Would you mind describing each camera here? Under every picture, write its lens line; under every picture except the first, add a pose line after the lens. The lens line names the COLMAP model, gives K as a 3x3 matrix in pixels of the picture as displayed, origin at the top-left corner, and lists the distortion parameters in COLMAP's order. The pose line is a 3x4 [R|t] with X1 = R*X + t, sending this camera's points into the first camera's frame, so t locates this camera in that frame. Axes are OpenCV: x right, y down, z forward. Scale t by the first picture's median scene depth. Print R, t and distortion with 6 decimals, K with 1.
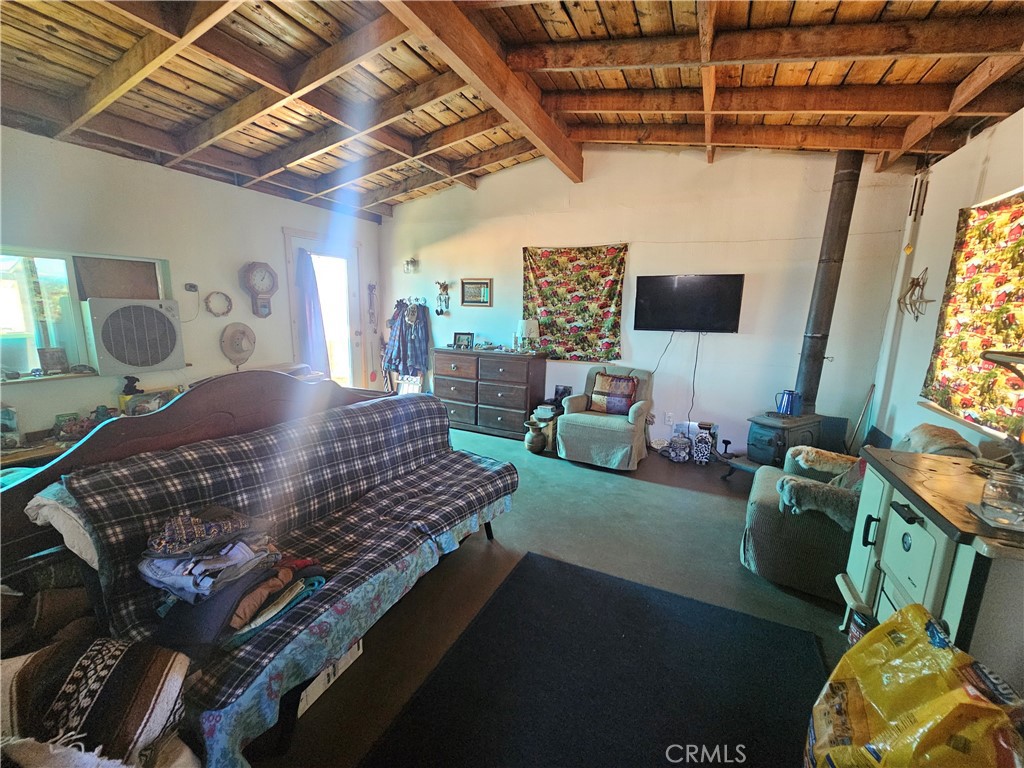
lens RADIAL K [[420.2, 0, 510.4], [0, 420.2, 384.7], [0, 0, 1]] dist [-0.000105, -0.000158]
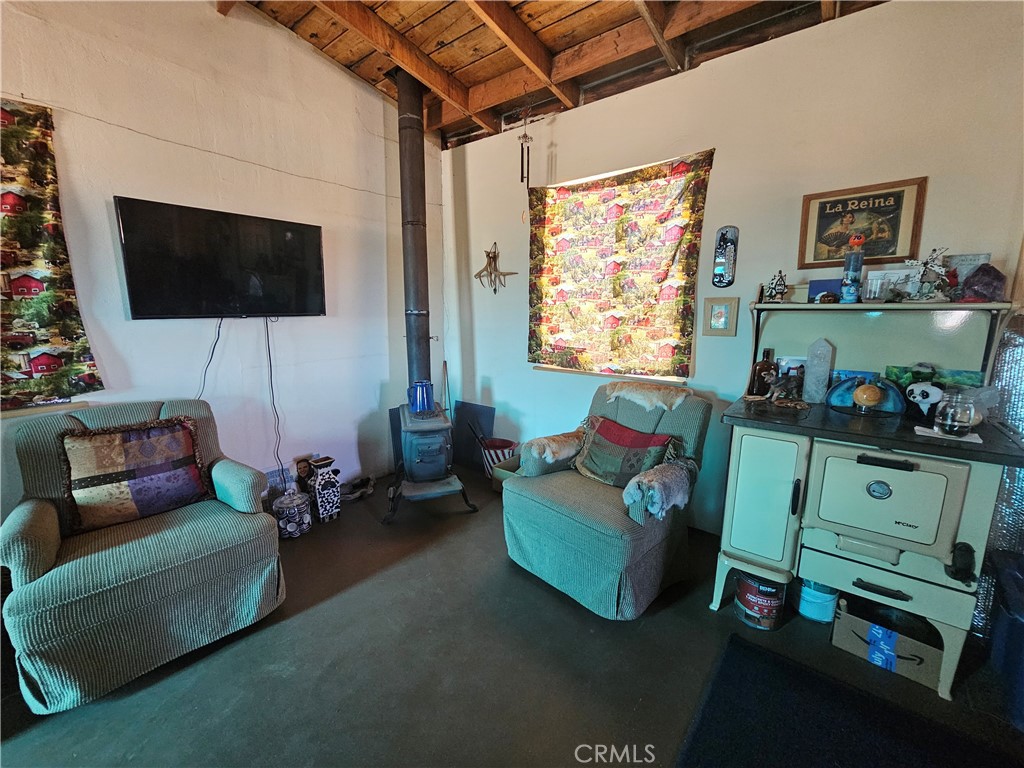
lens RADIAL K [[420.2, 0, 510.0], [0, 420.2, 388.4], [0, 0, 1]] dist [-0.000105, -0.000158]
pose [[0.248047, -0.197041, 0.948497, -0.058522], [0.180156, 0.971399, 0.154685, -0.062469], [-0.951849, 0.132508, 0.276451, 0.570051]]
